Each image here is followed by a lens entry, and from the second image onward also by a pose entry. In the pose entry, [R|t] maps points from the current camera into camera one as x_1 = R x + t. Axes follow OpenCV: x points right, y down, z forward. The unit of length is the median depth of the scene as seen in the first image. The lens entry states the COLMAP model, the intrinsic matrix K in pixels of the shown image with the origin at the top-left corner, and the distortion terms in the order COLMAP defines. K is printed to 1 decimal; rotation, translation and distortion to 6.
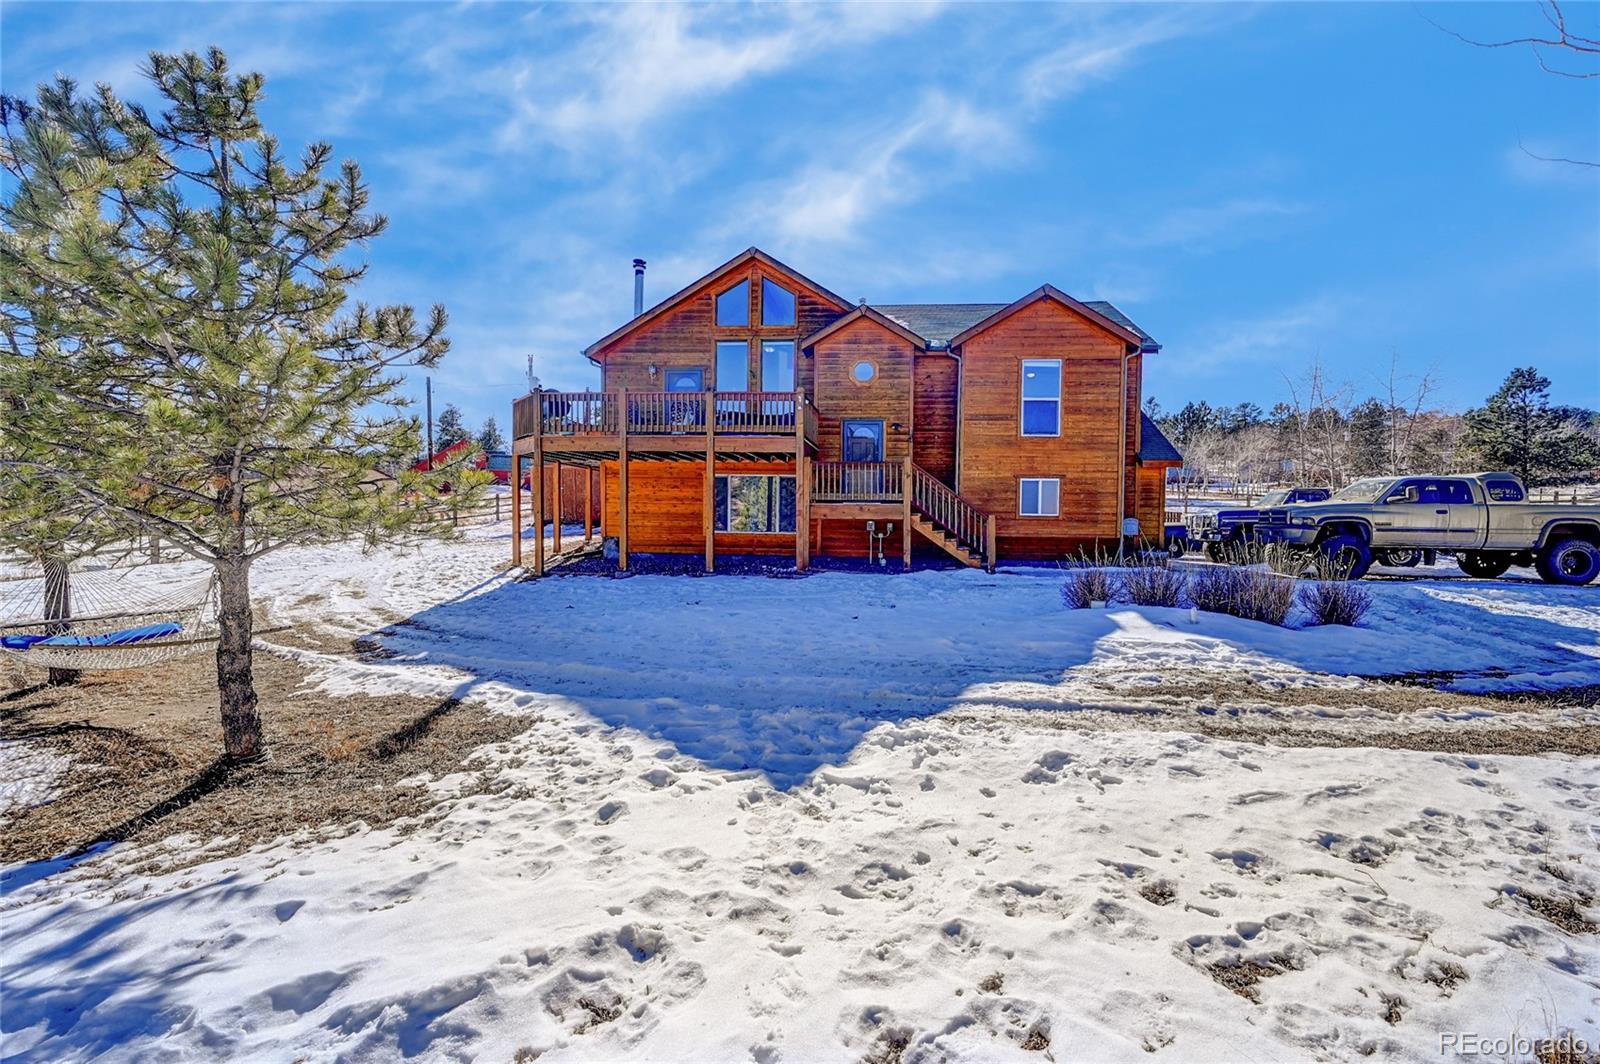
lens RADIAL K [[636.5, 0, 803.4], [0, 636.5, 547.2], [0, 0, 1]] dist [0.002410, 0.000197]
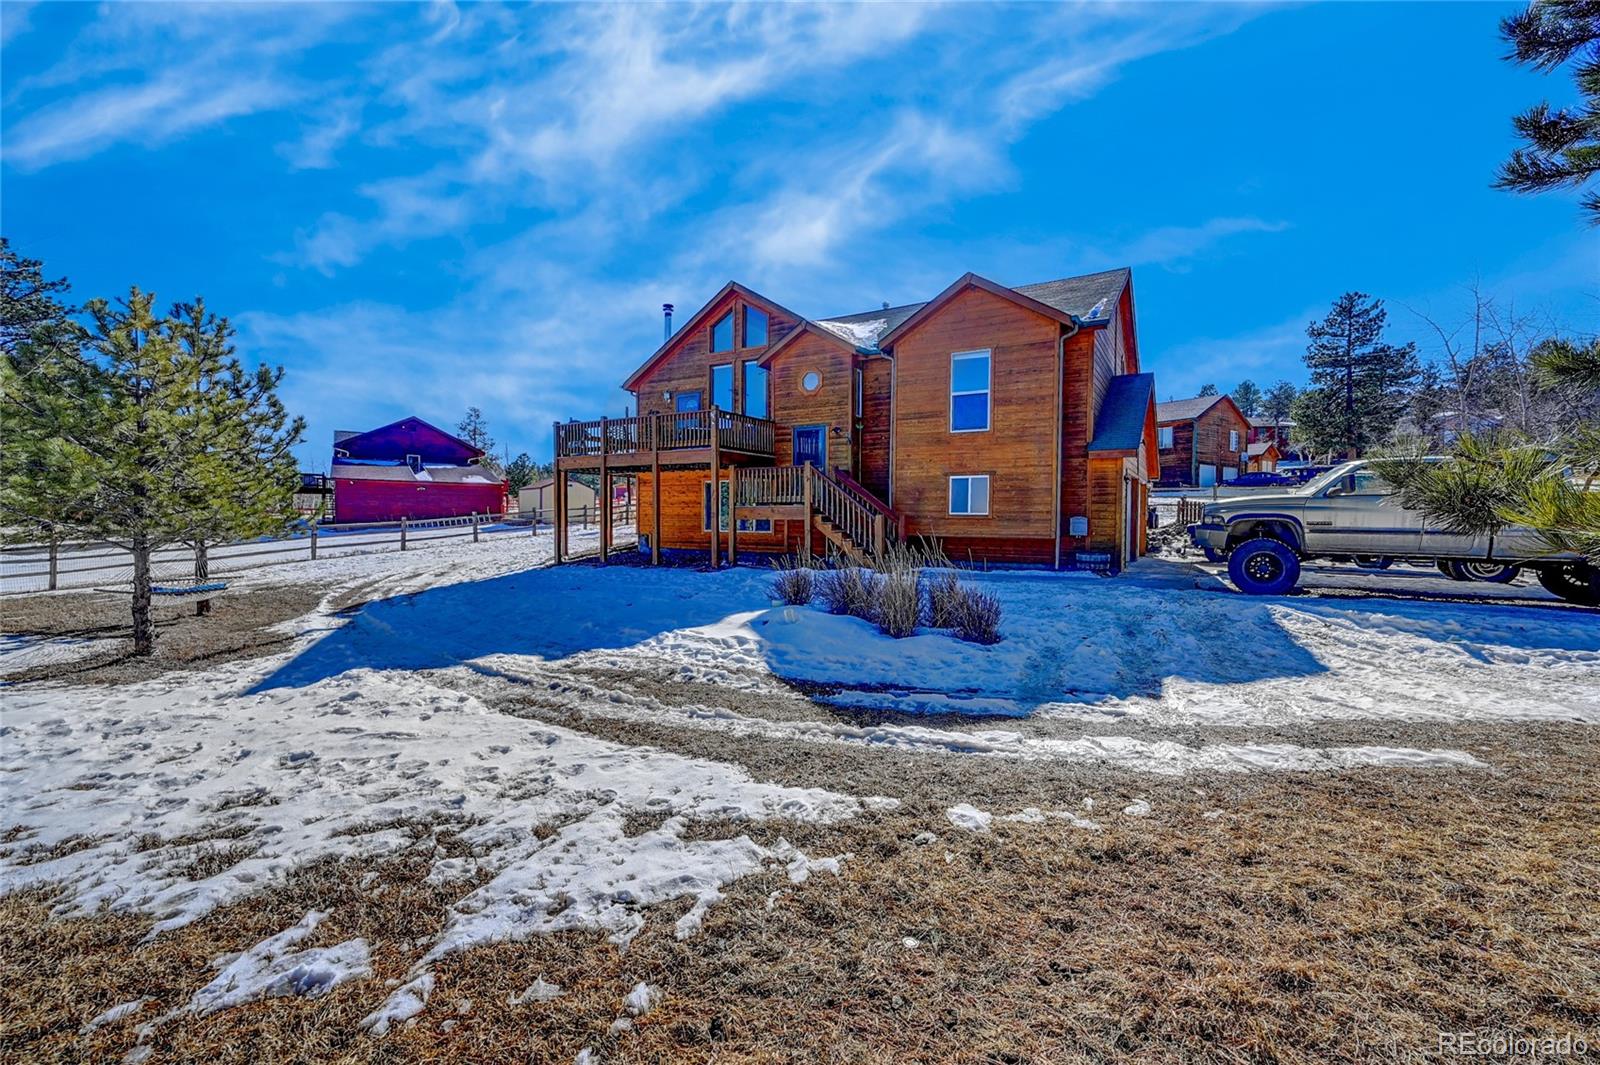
lens RADIAL K [[636.5, 0, 807.1], [0, 636.5, 523.4], [0, 0, 1]] dist [0.002410, 0.000197]
pose [[0.907049, -0.003762, -0.421008, 0.550195], [-0.009789, 0.999501, -0.030022, -0.005819], [0.420911, 0.031353, 0.906560, 0.038992]]
